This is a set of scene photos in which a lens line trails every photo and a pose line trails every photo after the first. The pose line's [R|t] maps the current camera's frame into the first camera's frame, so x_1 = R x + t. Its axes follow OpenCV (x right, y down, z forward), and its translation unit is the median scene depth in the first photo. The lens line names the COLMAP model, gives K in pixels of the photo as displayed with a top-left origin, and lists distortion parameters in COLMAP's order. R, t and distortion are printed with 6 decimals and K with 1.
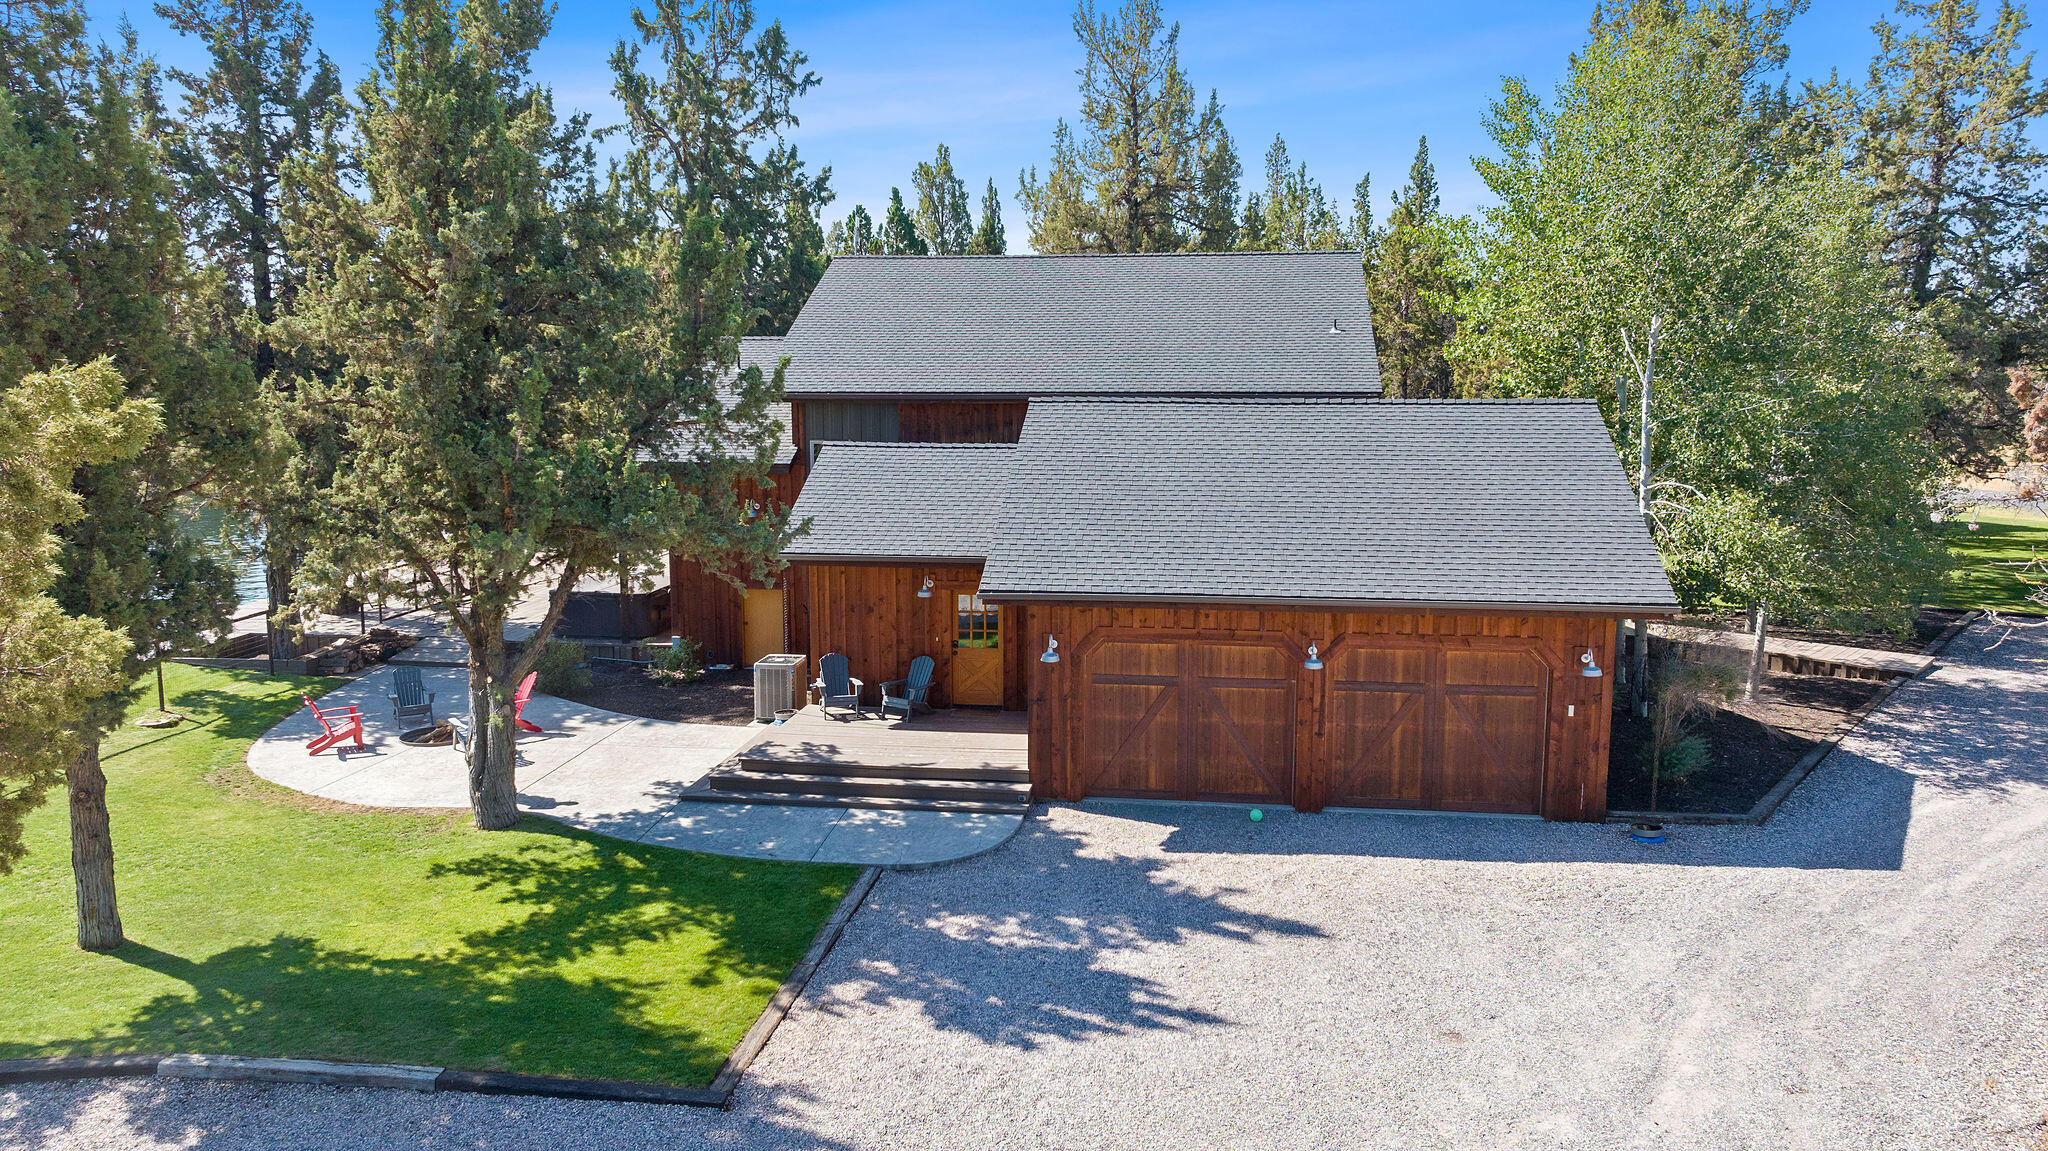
lens RADIAL K [[1468.9, 0, 1033.2], [0, 1468.9, 576.2], [0, 0, 1]] dist [-0.032984, 0.018973]
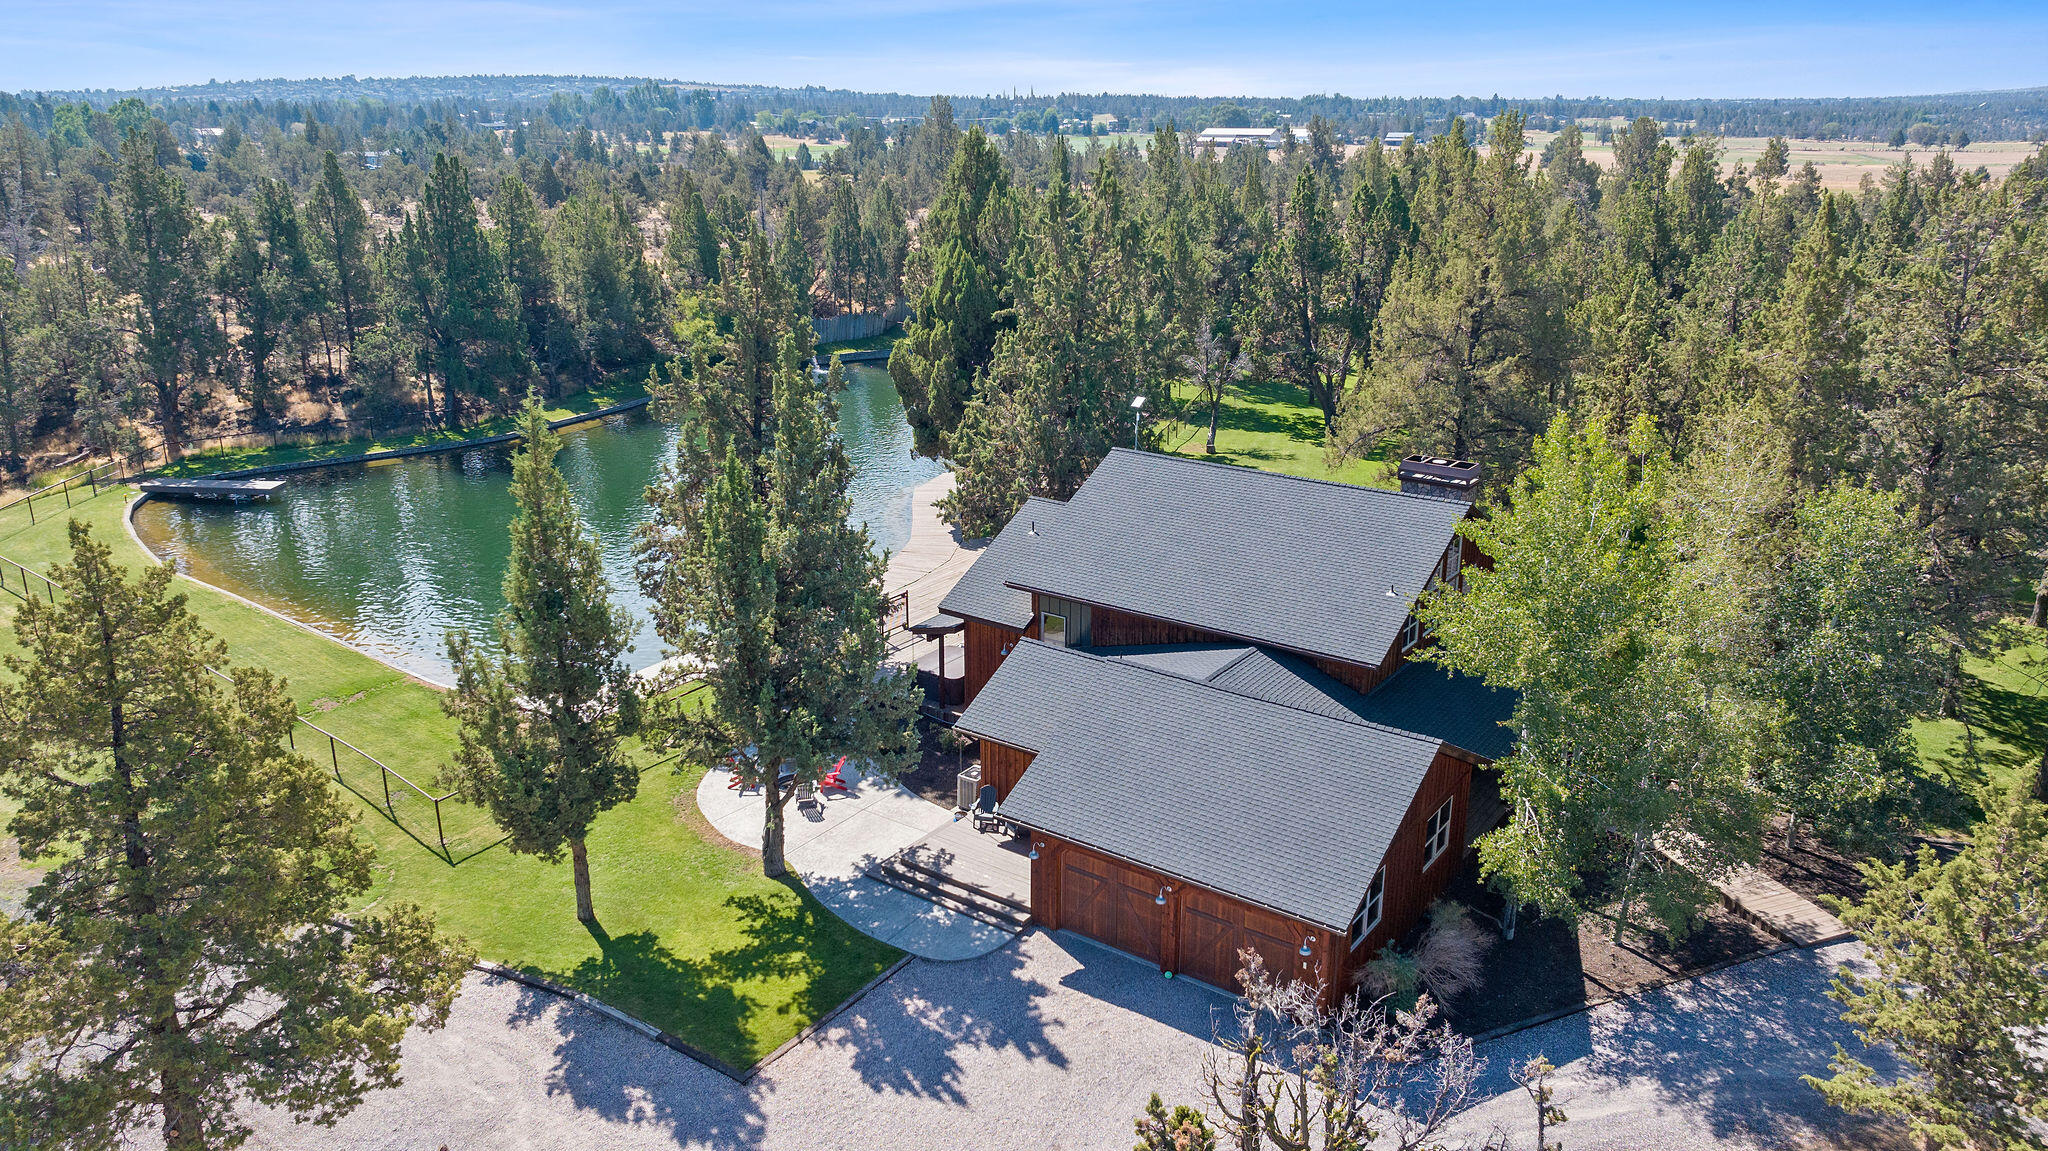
lens RADIAL K [[1468.9, 0, 1025.9], [0, 1468.9, 571.4], [0, 0, 1]] dist [-0.032984, 0.018973]
pose [[0.881471, 0.149398, -0.447983, 0.914915], [-0.068082, 0.978932, 0.192504, -0.760673], [0.467304, -0.139187, 0.873071, -0.615417]]
